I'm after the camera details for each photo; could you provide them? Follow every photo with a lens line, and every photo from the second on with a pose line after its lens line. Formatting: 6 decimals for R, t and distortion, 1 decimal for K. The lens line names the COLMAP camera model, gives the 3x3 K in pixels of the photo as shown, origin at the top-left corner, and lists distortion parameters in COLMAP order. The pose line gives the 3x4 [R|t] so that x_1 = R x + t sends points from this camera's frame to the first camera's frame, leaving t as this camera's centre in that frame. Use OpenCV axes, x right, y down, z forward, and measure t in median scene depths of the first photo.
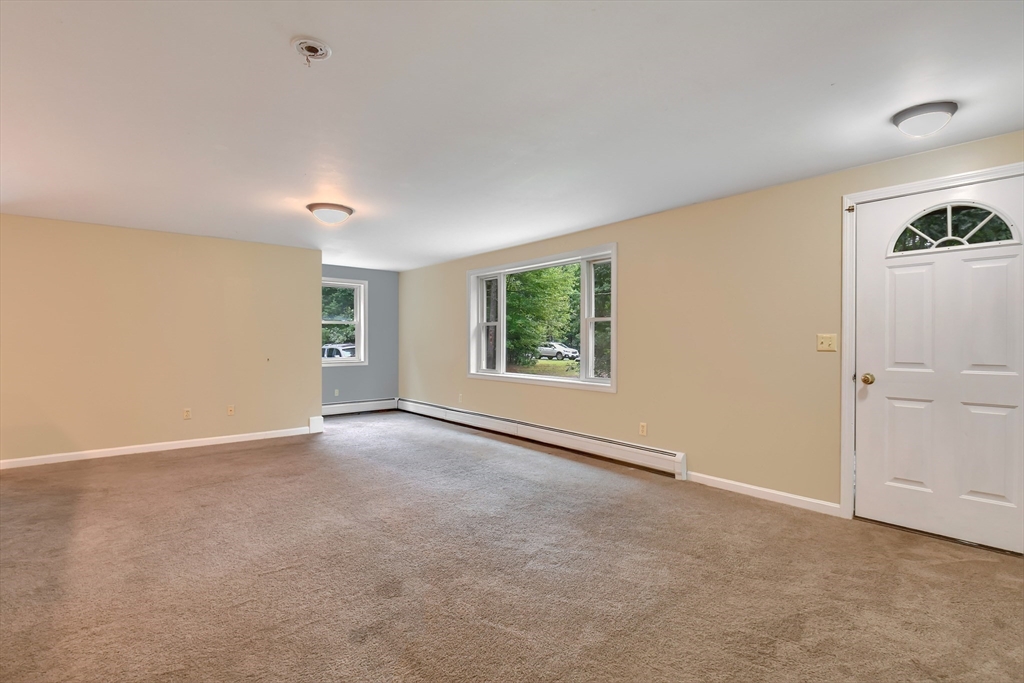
lens RADIAL K [[474.3, 0, 512.0], [0, 474.3, 341.5], [0, 0, 1]] dist [0.040180, -0.036991]
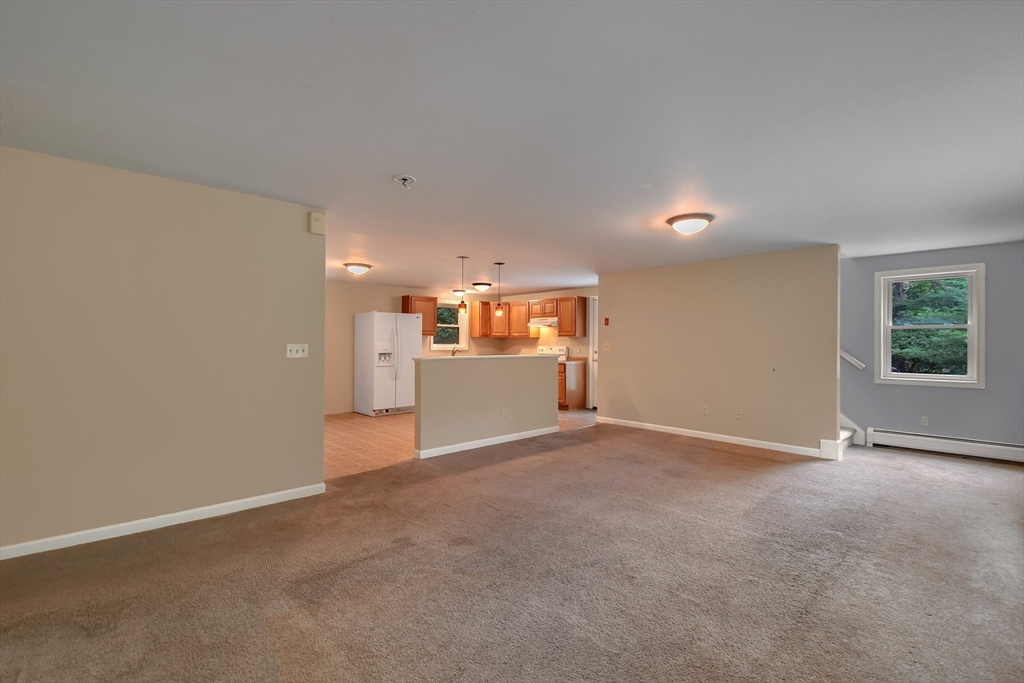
lens RADIAL K [[454.2, 0, 512.0], [0, 454.2, 341.5], [0, 0, 1]] dist [-0.000650, -0.000894]
pose [[0.070804, -0.003418, -0.997484, 0.611336], [-0.015762, 0.999865, -0.004545, -0.008105], [0.997366, 0.016044, 0.070741, 0.662514]]
